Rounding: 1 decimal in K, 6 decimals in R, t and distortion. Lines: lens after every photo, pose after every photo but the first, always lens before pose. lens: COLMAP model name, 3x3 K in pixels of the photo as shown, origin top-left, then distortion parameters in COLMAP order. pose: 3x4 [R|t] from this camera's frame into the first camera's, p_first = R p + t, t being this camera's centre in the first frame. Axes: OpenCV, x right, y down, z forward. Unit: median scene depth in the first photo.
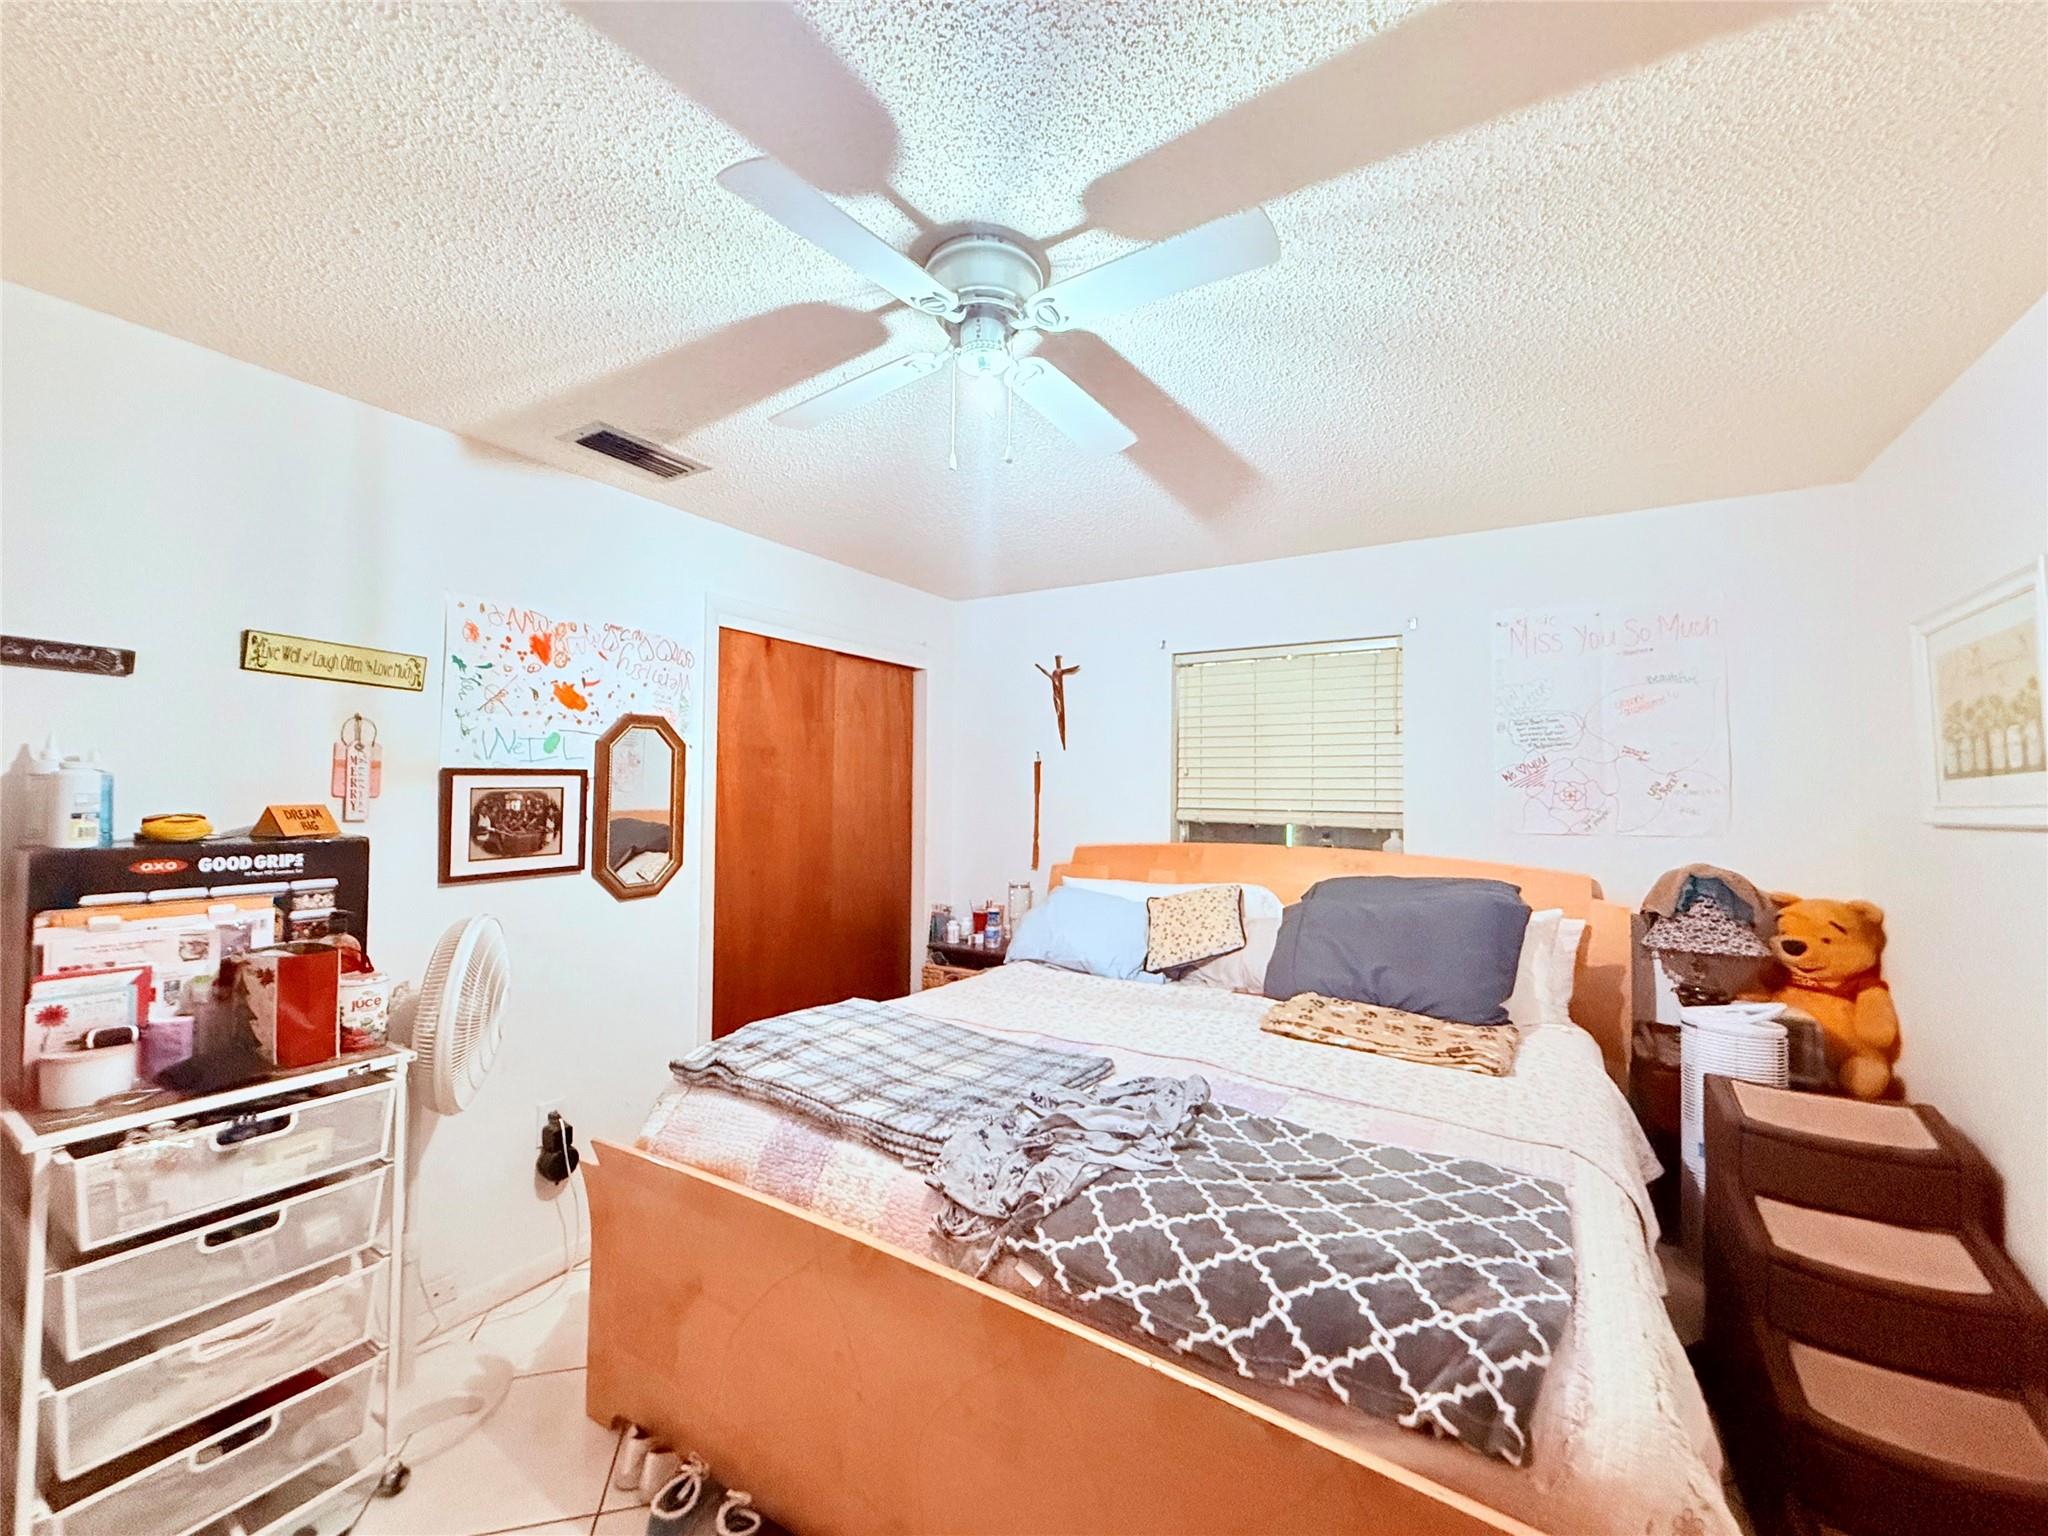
lens RADIAL K [[813.5, 0, 1022.9], [0, 813.5, 769.8], [0, 0, 1]] dist [-0.002780, 0.000316]
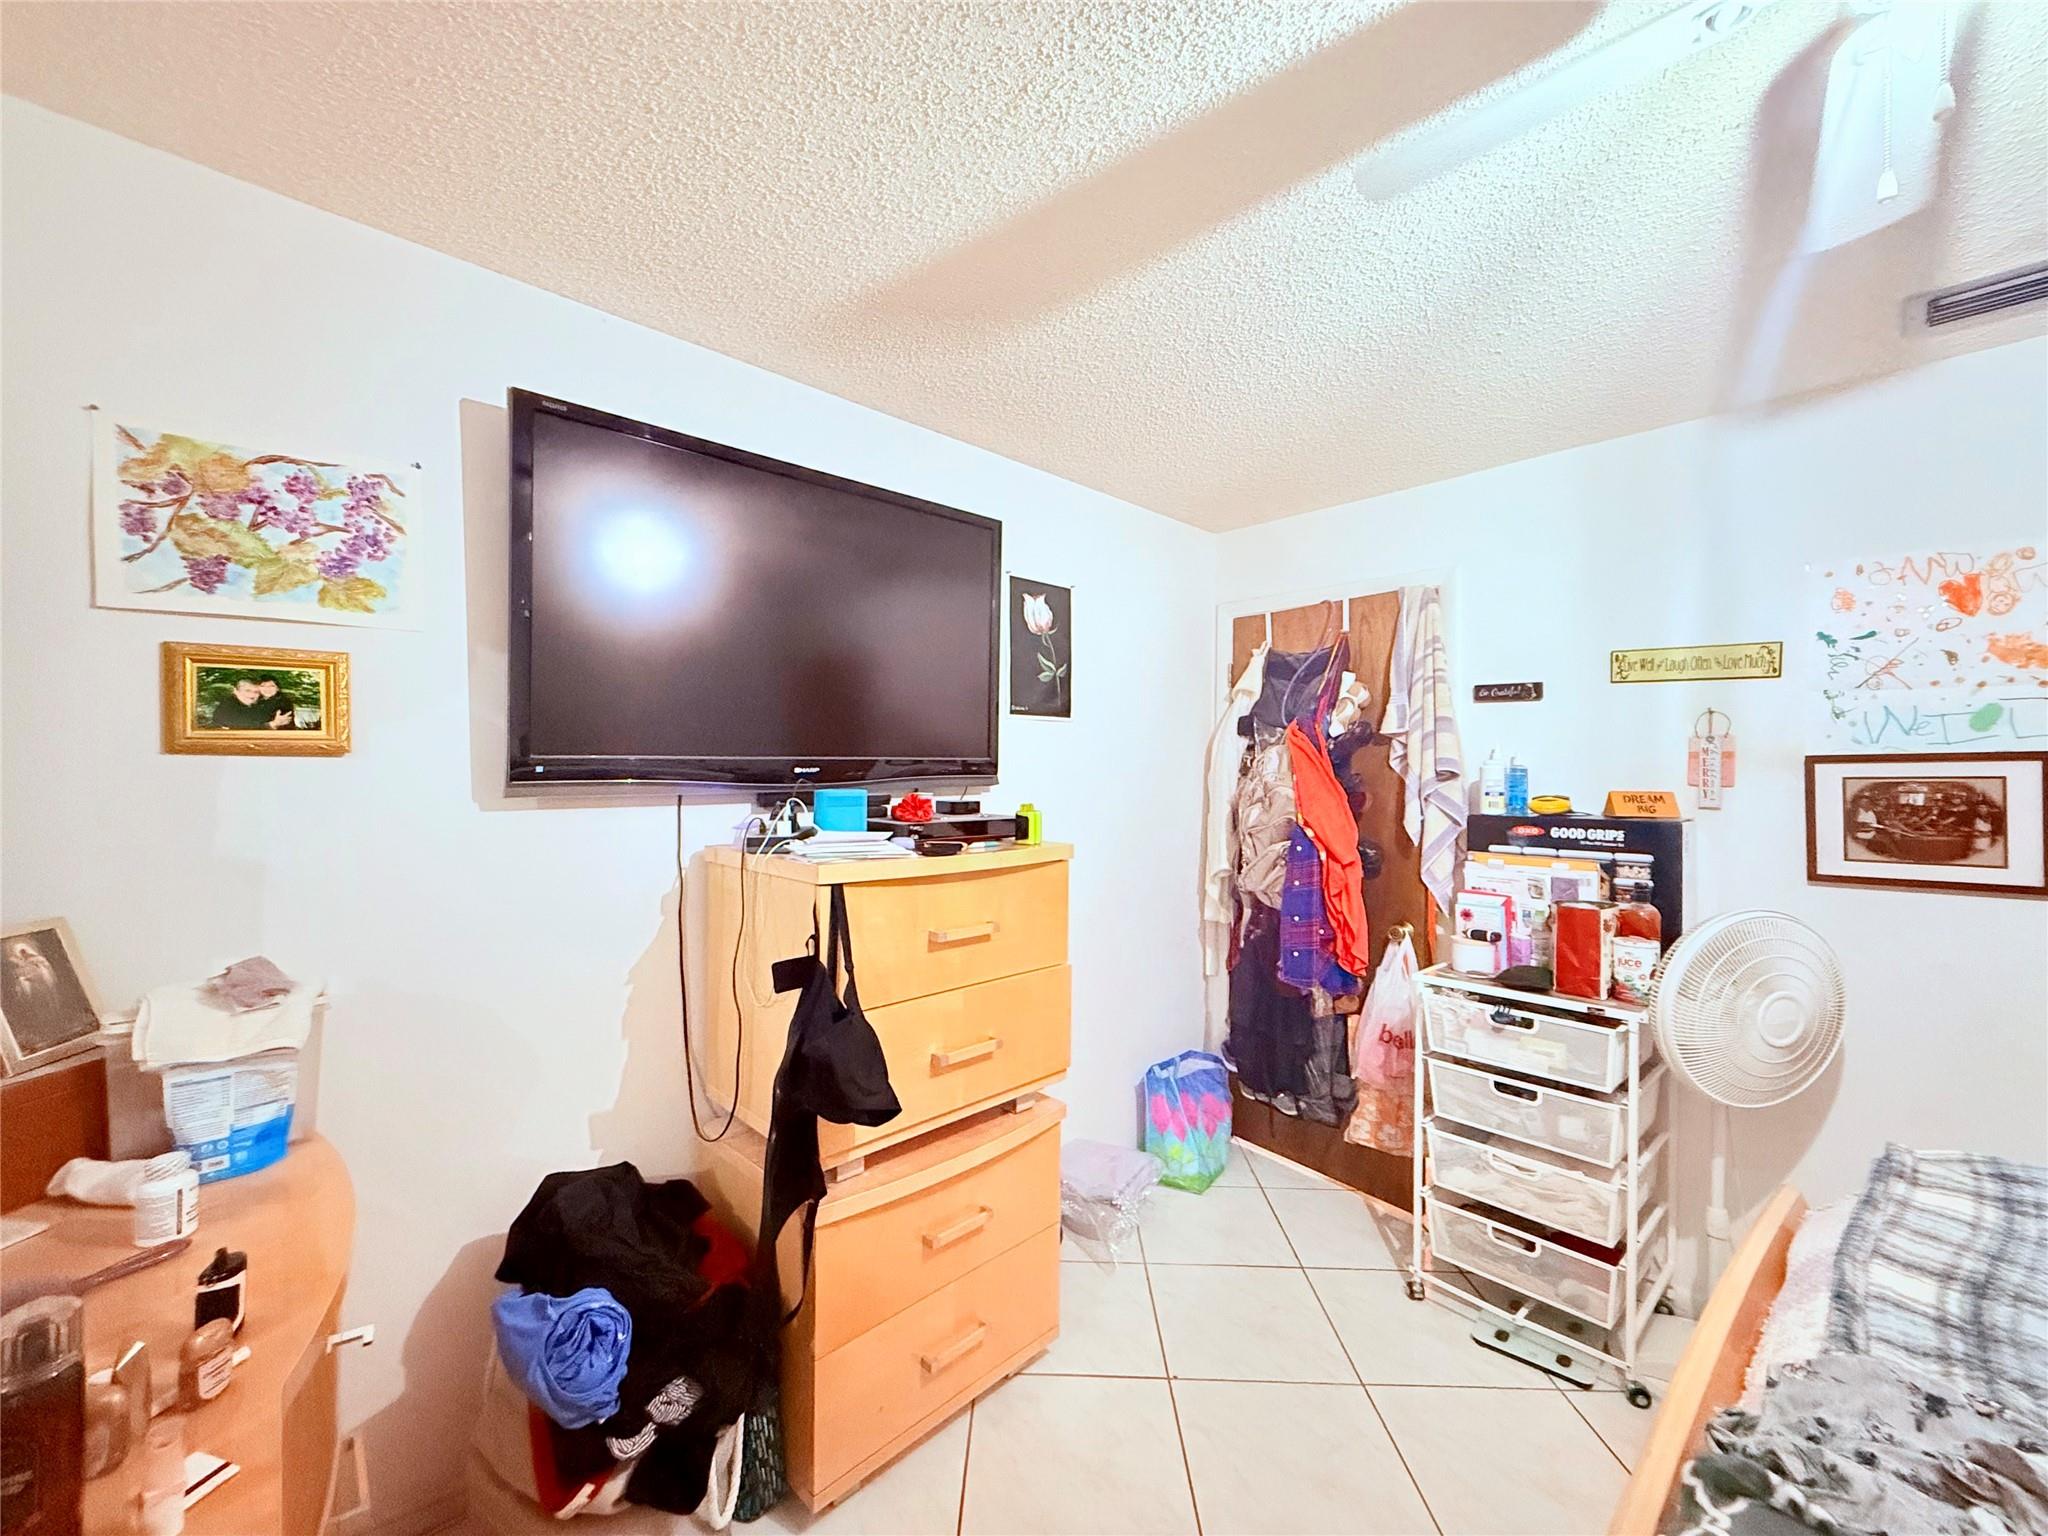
lens RADIAL K [[813.5, 0, 1026.3], [0, 813.5, 770.3], [0, 0, 1]] dist [-0.002780, 0.000316]
pose [[-0.263562, -0.020308, -0.964429, 0.496952], [0.009057, 0.999682, -0.023525, 0.033432], [0.964600, -0.014935, -0.263294, 0.456274]]
